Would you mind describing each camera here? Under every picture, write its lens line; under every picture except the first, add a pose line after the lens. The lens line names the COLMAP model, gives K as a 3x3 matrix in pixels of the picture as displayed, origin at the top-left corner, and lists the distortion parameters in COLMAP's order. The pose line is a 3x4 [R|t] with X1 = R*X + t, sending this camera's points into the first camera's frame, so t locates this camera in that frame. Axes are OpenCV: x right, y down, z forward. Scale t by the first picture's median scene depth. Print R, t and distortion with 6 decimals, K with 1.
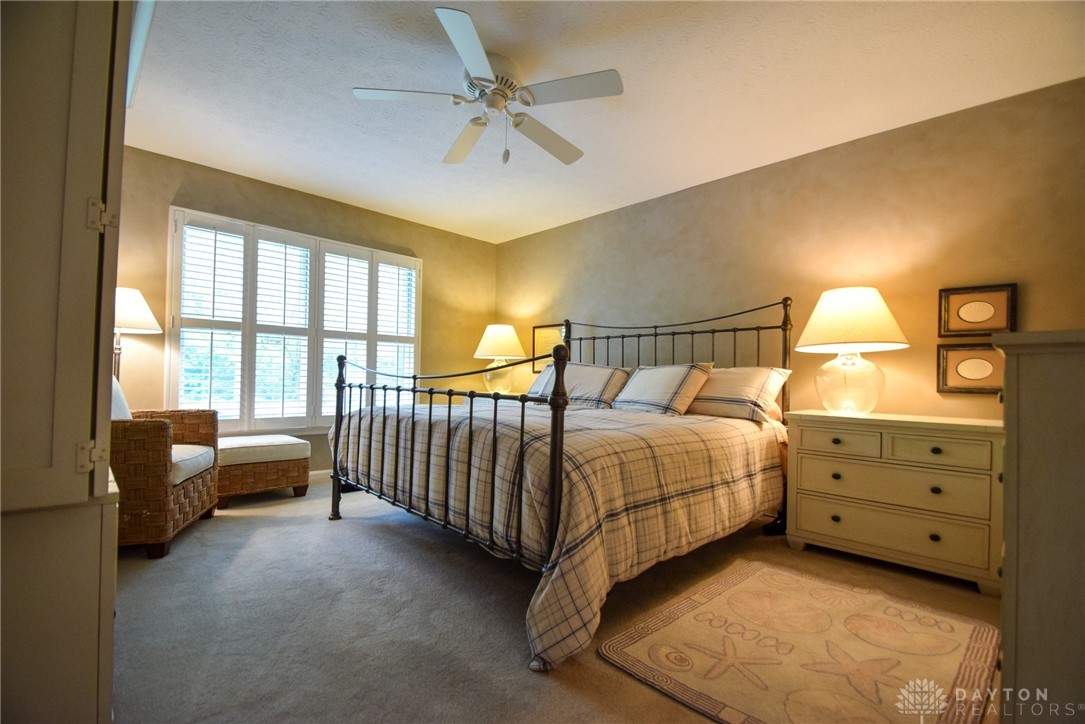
lens RADIAL K [[489.0, 0, 544.4], [0, 489.0, 367.0], [0, 0, 1]] dist [-0.003690, -0.001225]
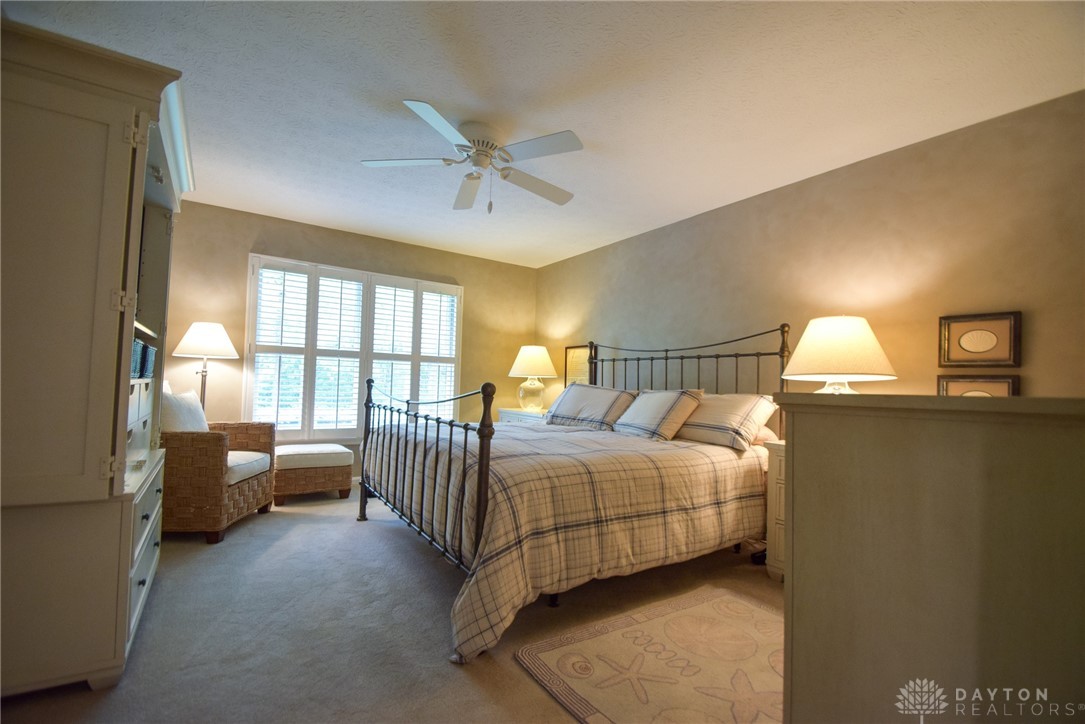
lens RADIAL K [[489.0, 0, 542.7], [0, 489.0, 364.2], [0, 0, 1]] dist [-0.003690, -0.001225]
pose [[0.982646, 0.003528, -0.185456, 0.228304], [-0.007994, 0.999696, -0.023339, -0.038584], [0.185317, 0.024417, 0.982375, -0.073155]]
